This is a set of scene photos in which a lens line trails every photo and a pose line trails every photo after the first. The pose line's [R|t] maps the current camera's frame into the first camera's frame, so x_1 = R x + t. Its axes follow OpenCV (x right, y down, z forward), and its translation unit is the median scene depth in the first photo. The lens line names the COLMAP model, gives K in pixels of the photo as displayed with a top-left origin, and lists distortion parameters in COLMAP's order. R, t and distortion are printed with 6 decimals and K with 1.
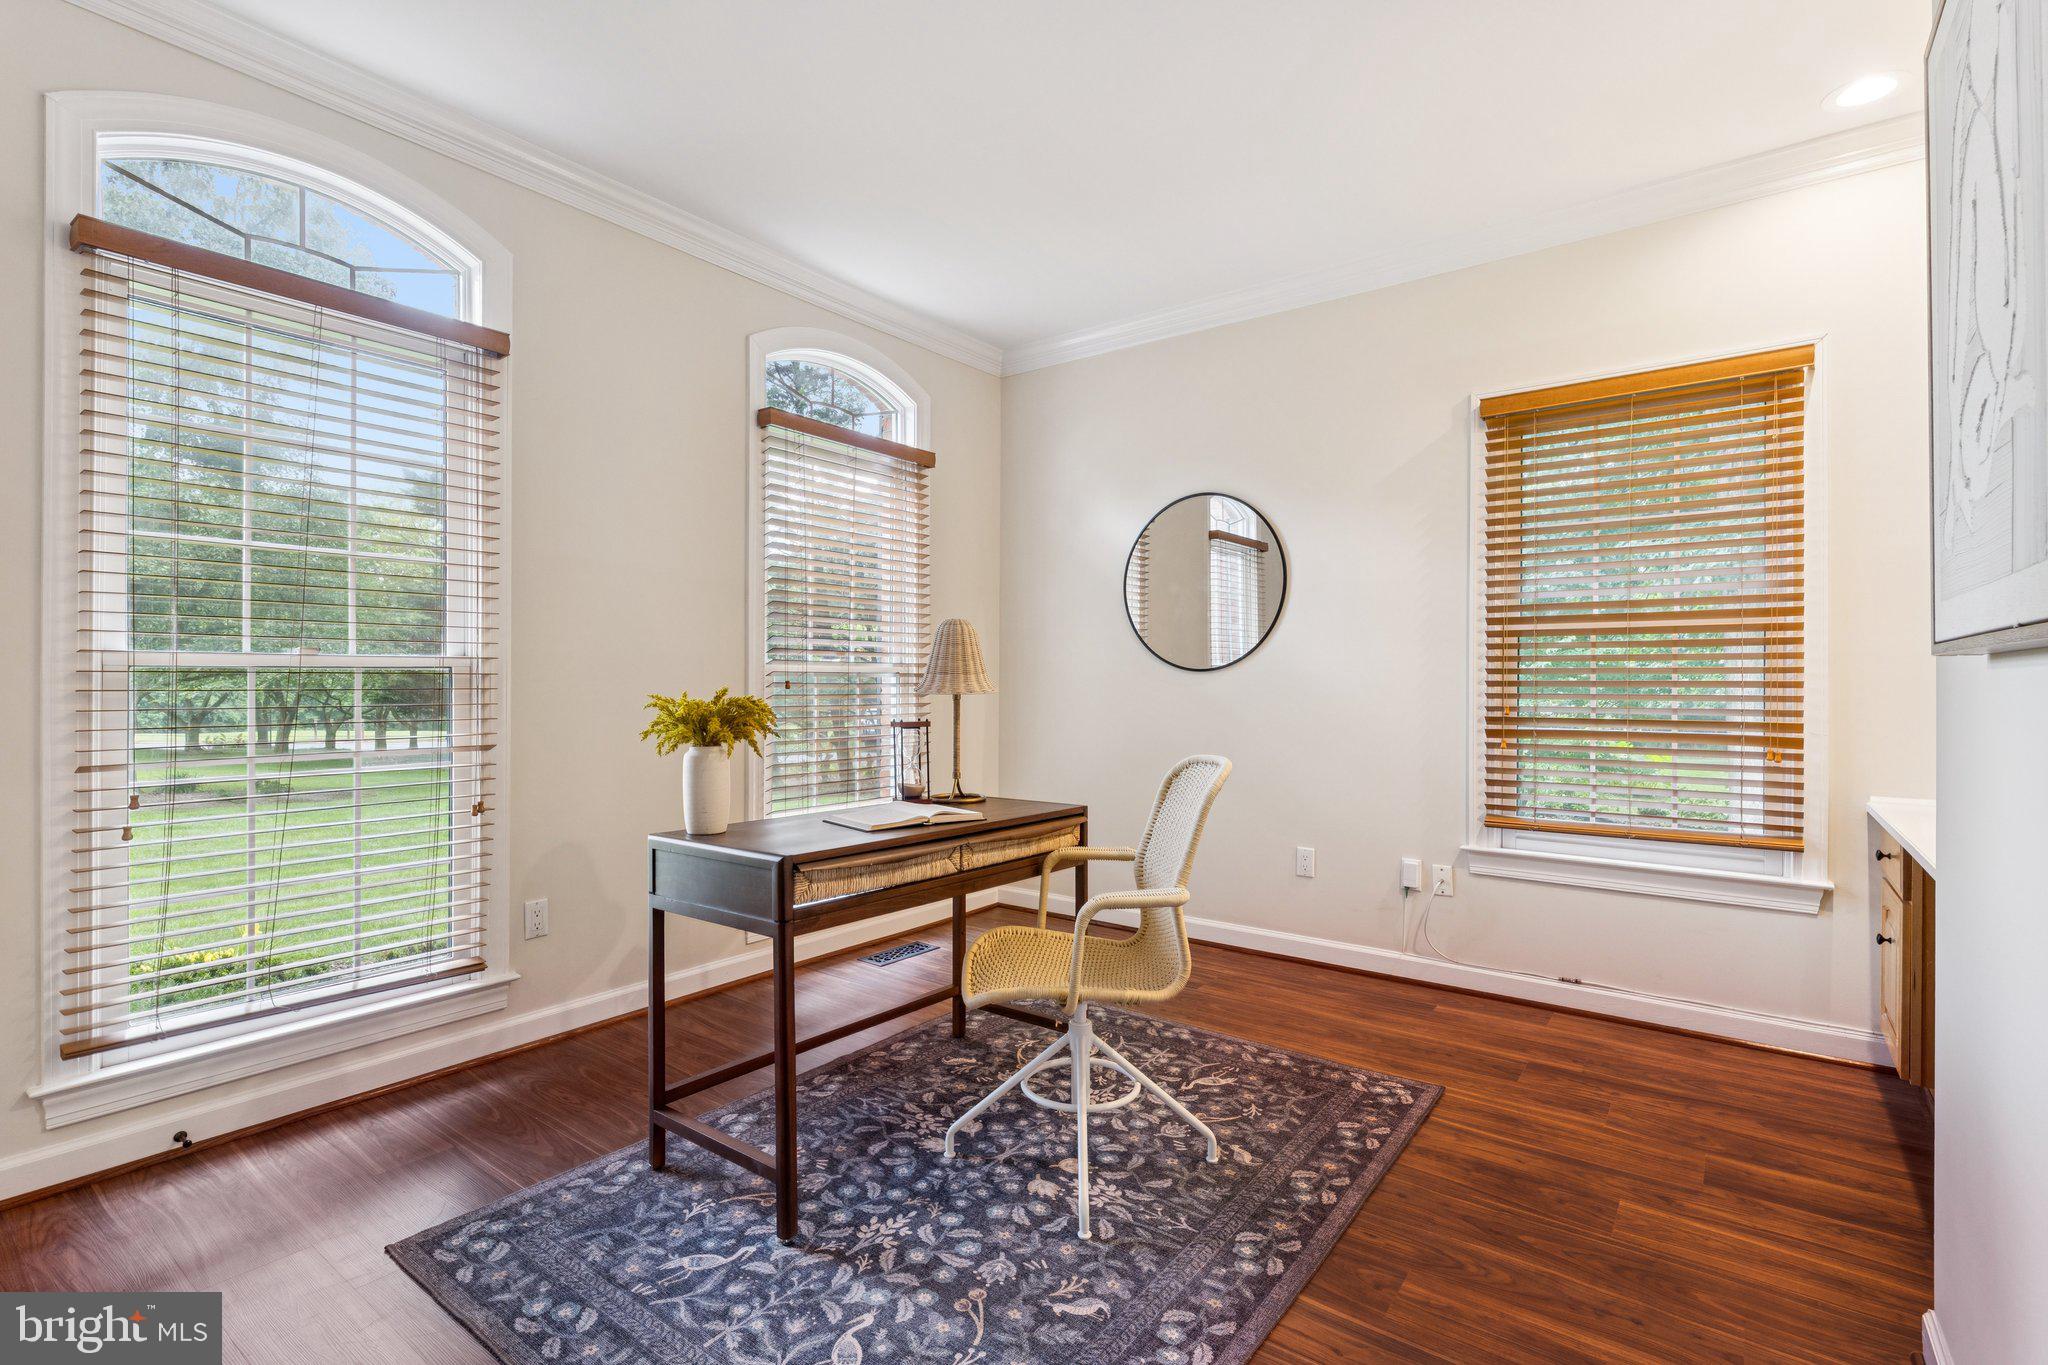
lens RADIAL K [[967.0, 0, 1024.8], [0, 967.0, 684.2], [0, 0, 1]] dist [-0.003609, 0.000067]
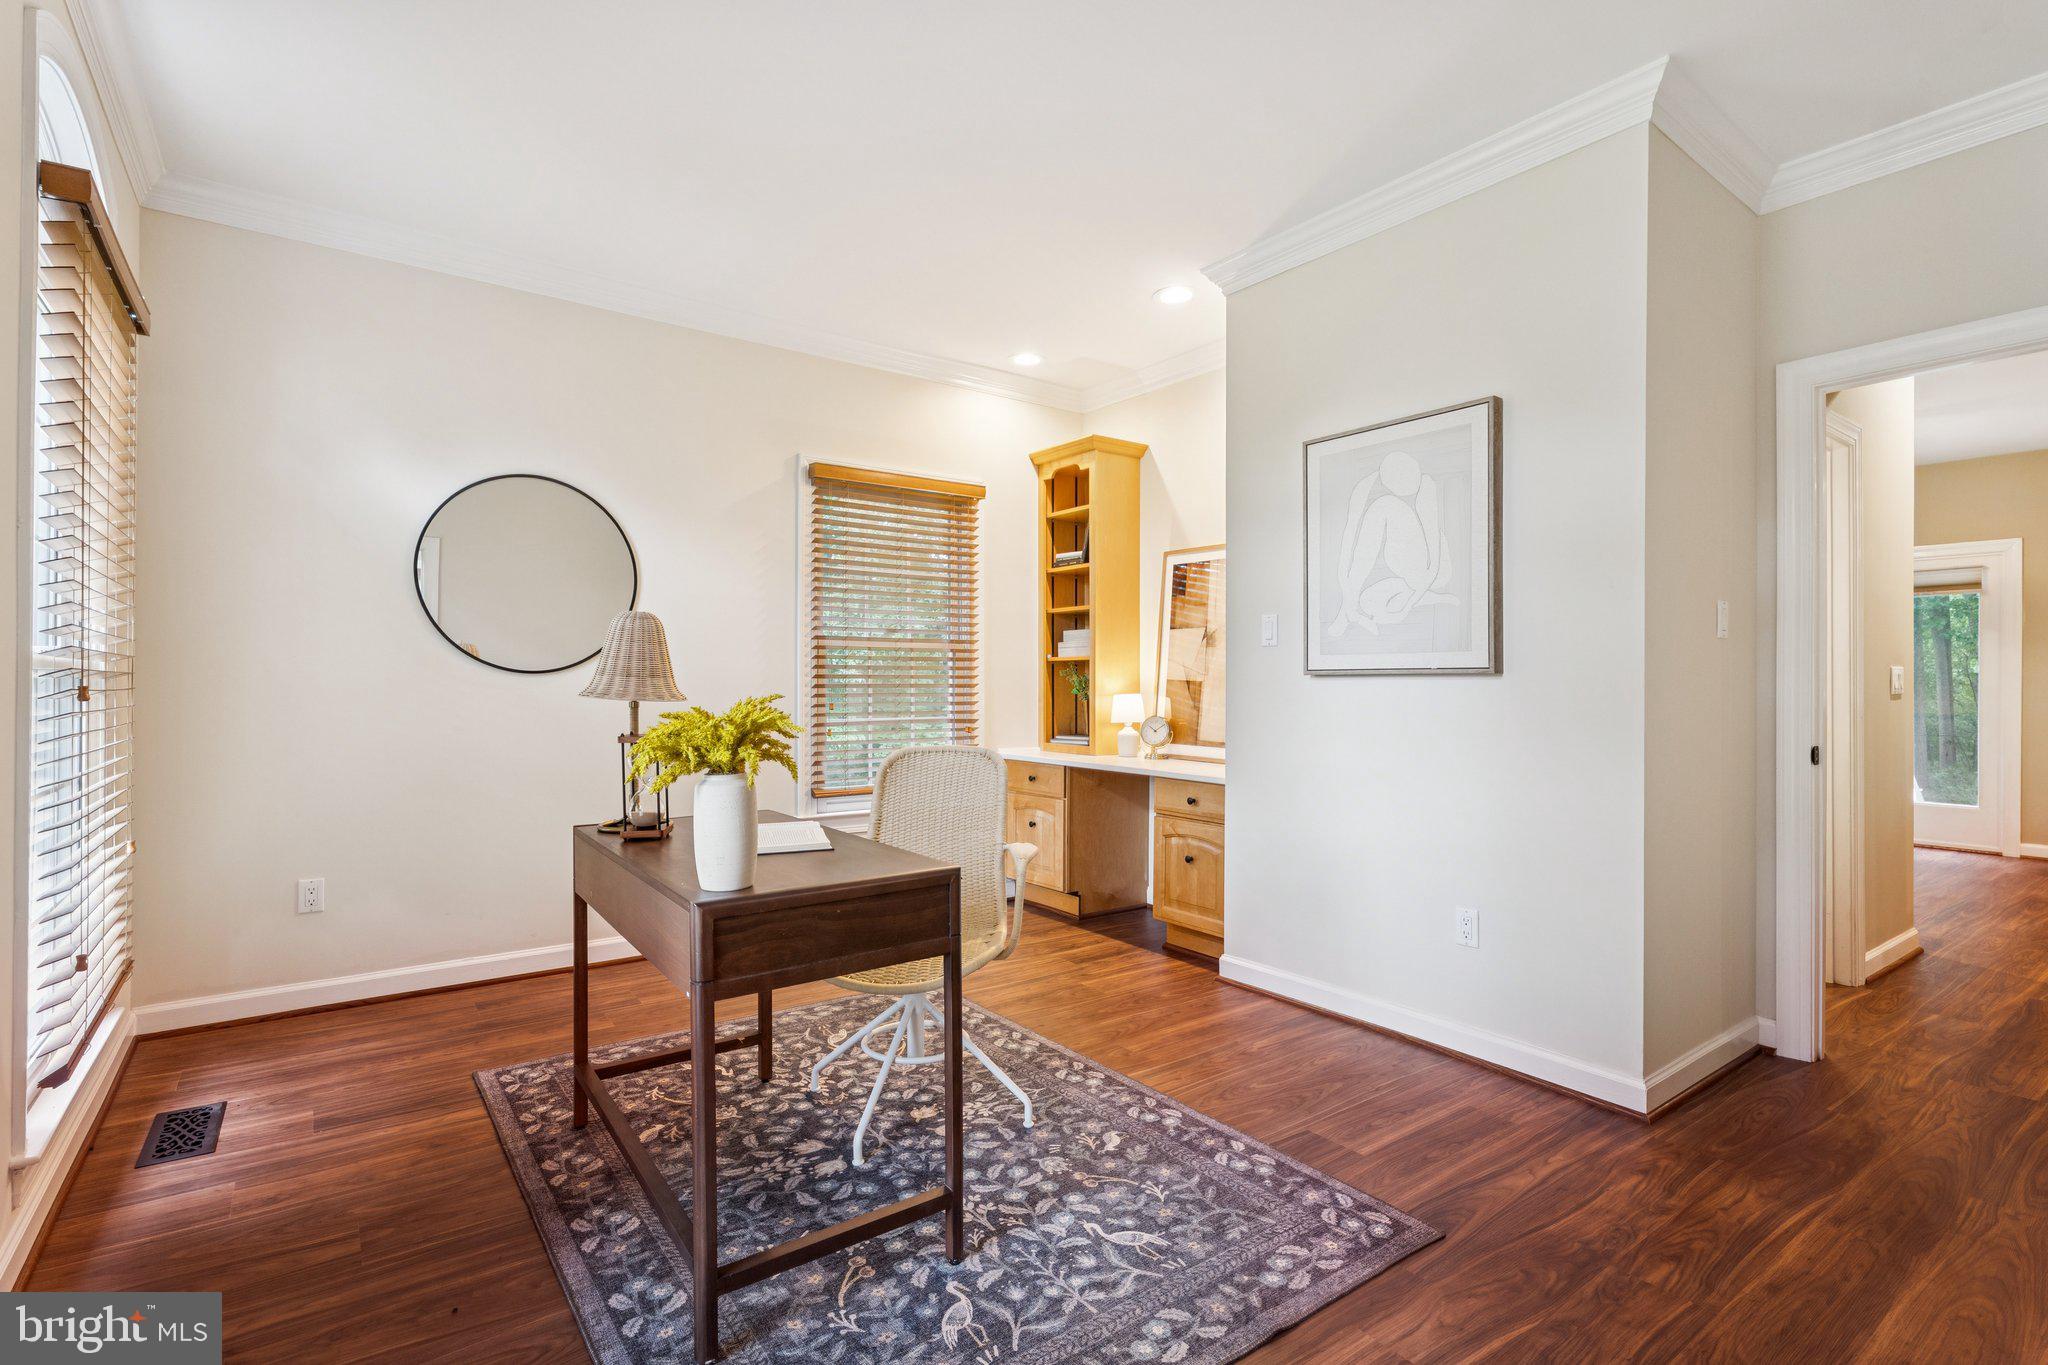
lens RADIAL K [[967.0, 0, 1028.1], [0, 967.0, 678.6], [0, 0, 1]] dist [-0.003609, 0.000067]
pose [[0.274943, 0.001965, 0.961458, -1.128360], [0.003452, 0.999989, -0.003031, -0.008244], [-0.961454, 0.004153, 0.274934, 0.636257]]
